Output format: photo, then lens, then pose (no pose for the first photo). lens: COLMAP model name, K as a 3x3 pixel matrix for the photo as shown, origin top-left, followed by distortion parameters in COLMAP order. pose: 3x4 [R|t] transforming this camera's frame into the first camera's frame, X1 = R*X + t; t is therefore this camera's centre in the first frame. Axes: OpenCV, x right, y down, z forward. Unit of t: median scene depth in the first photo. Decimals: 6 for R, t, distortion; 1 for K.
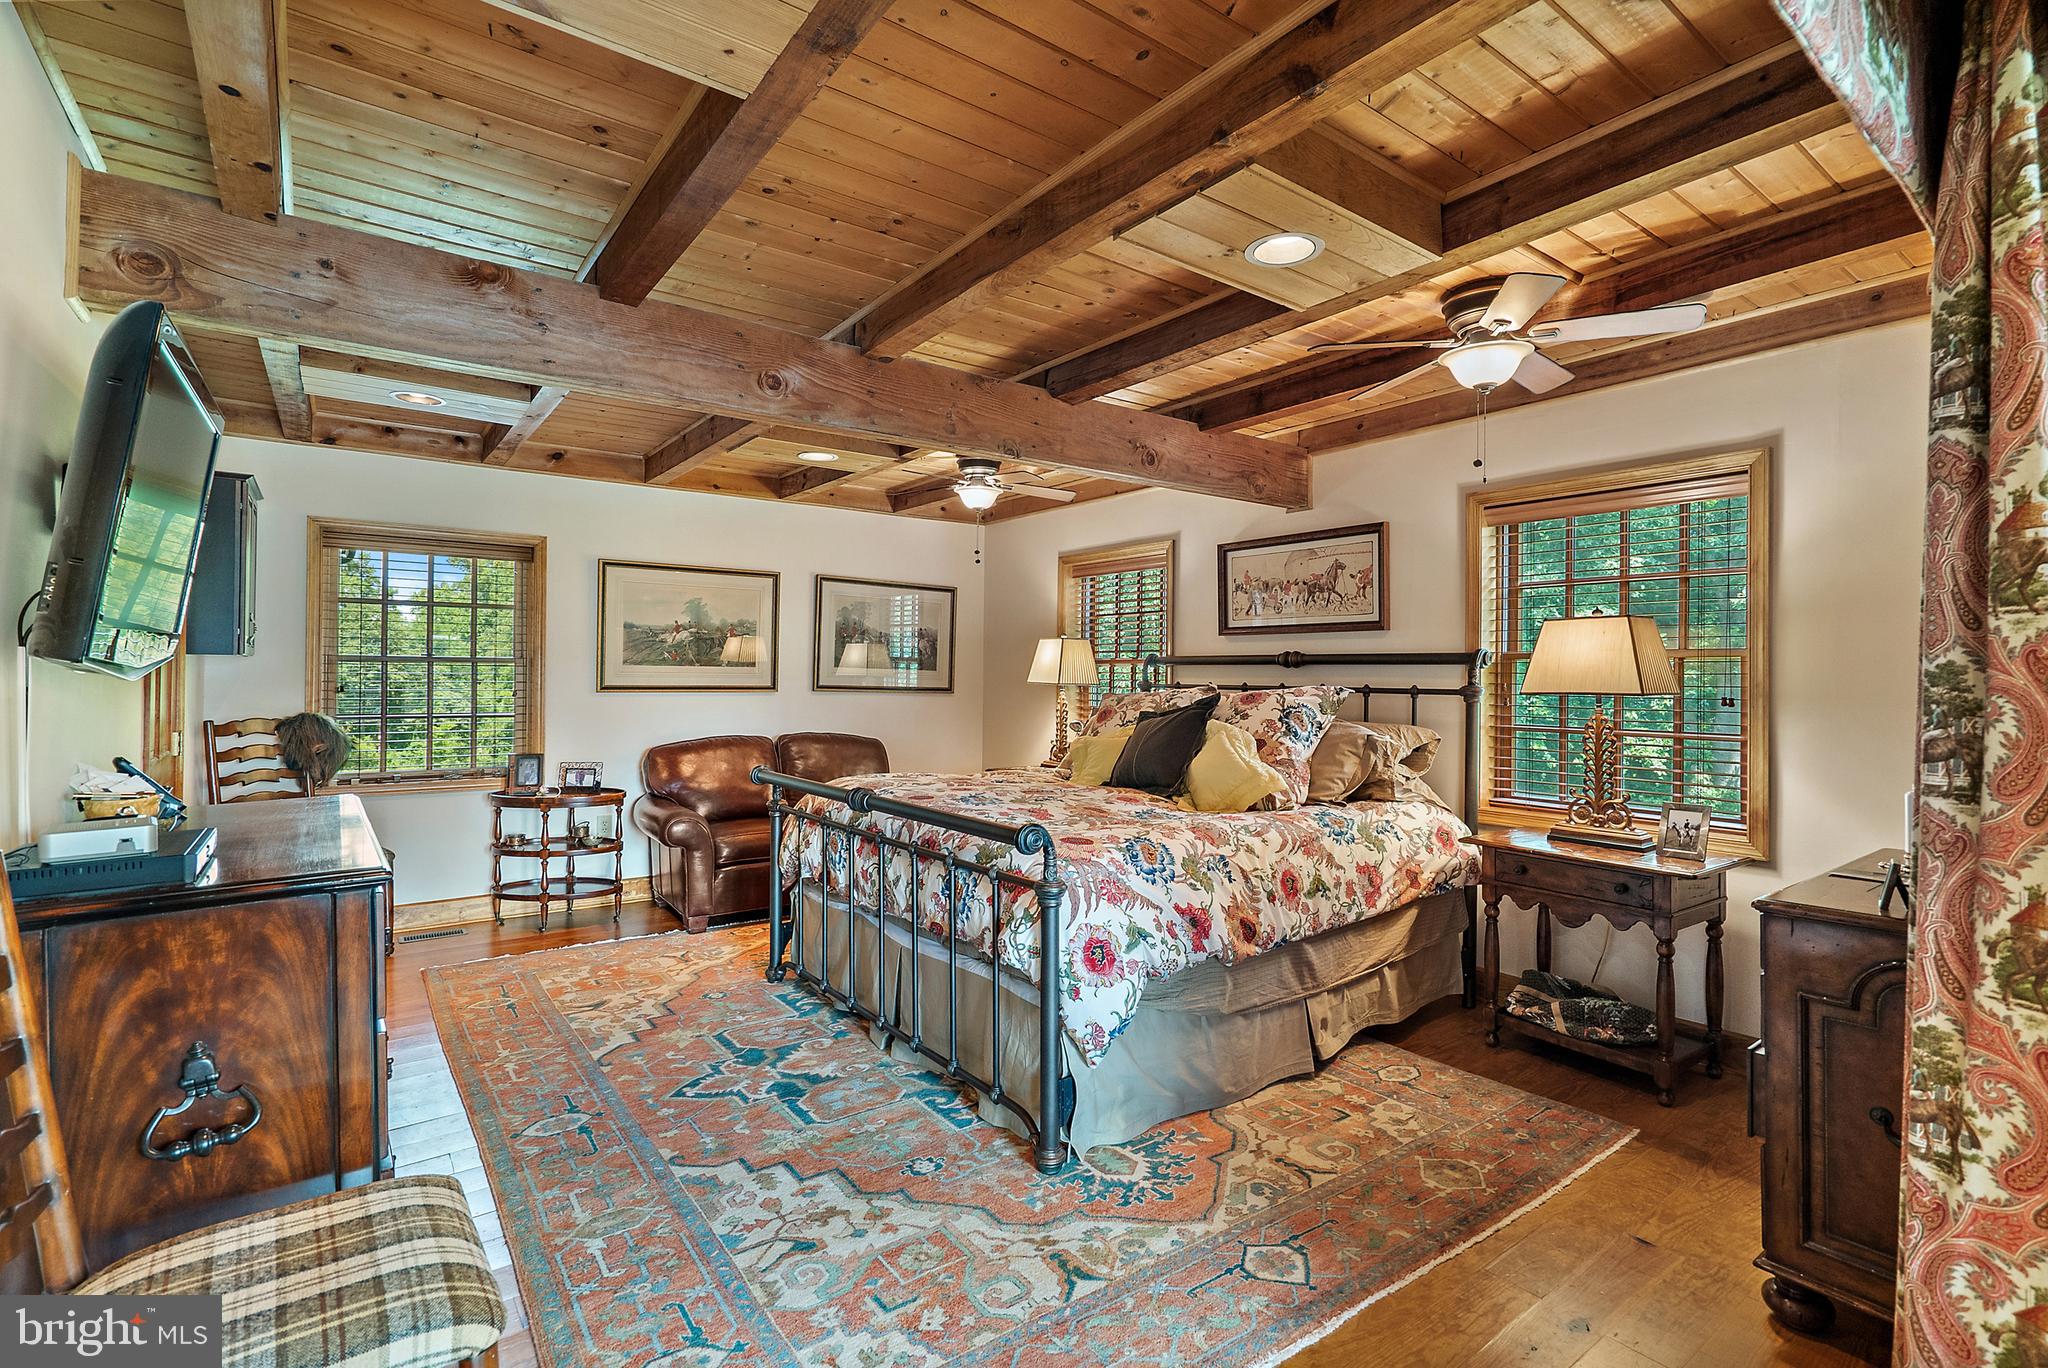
lens RADIAL K [[938.5, 0, 1019.2], [0, 938.5, 664.9], [0, 0, 1]] dist [-0.003806, -0.001429]
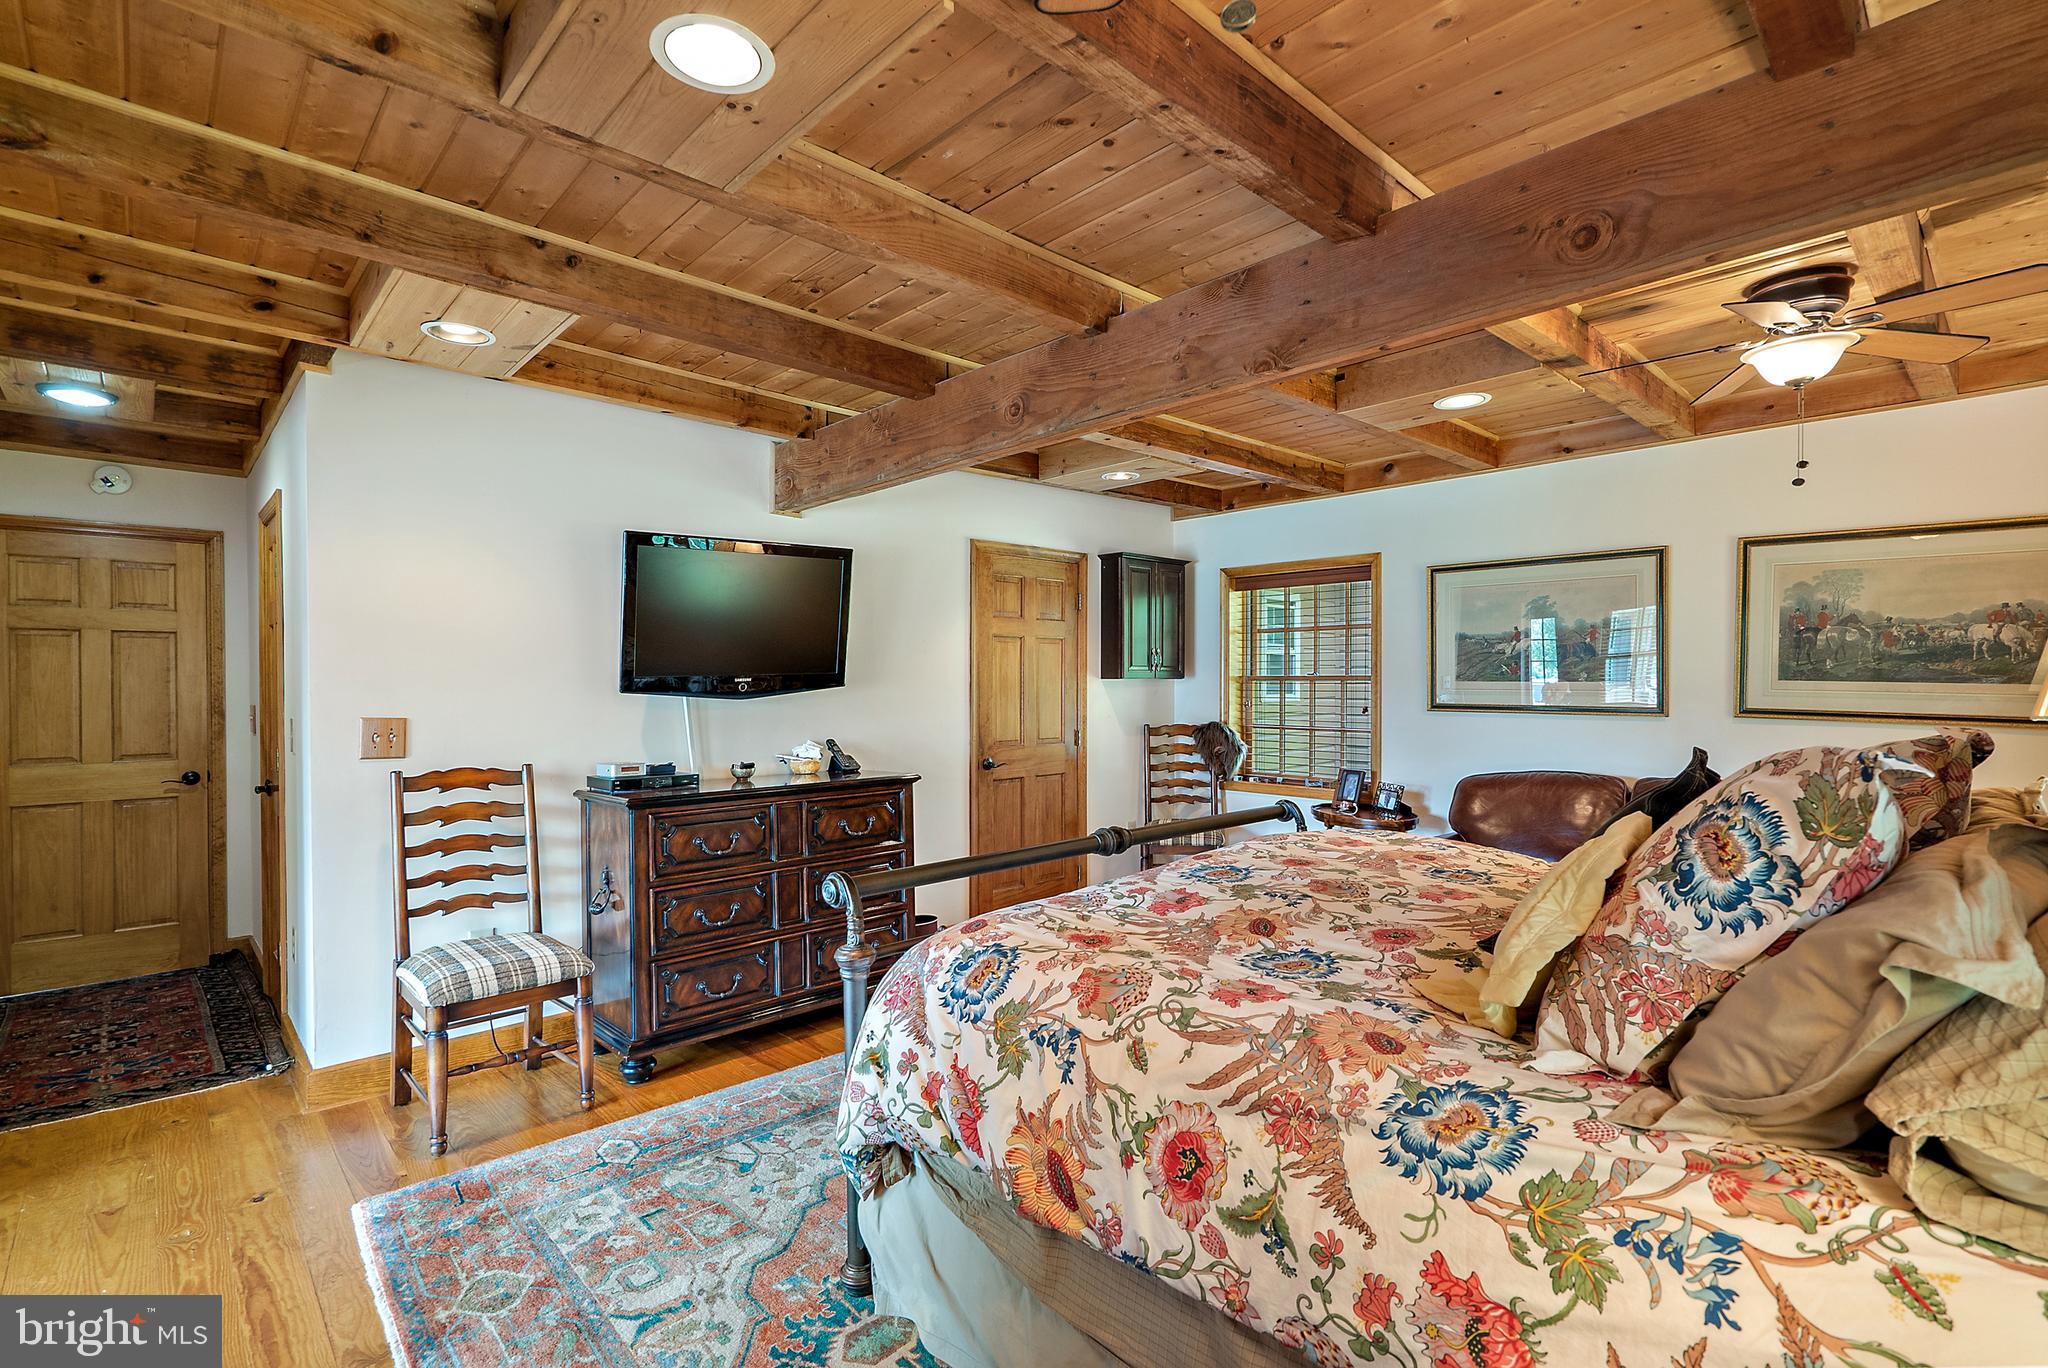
lens RADIAL K [[938.5, 0, 1032.4], [0, 938.5, 683.6], [0, 0, 1]] dist [-0.003806, -0.001429]
pose [[0.130298, -0.004872, -0.991463, 0.565532], [0.013412, 0.999905, -0.003151, -0.000464], [0.991384, -0.012887, 0.130351, 0.669282]]
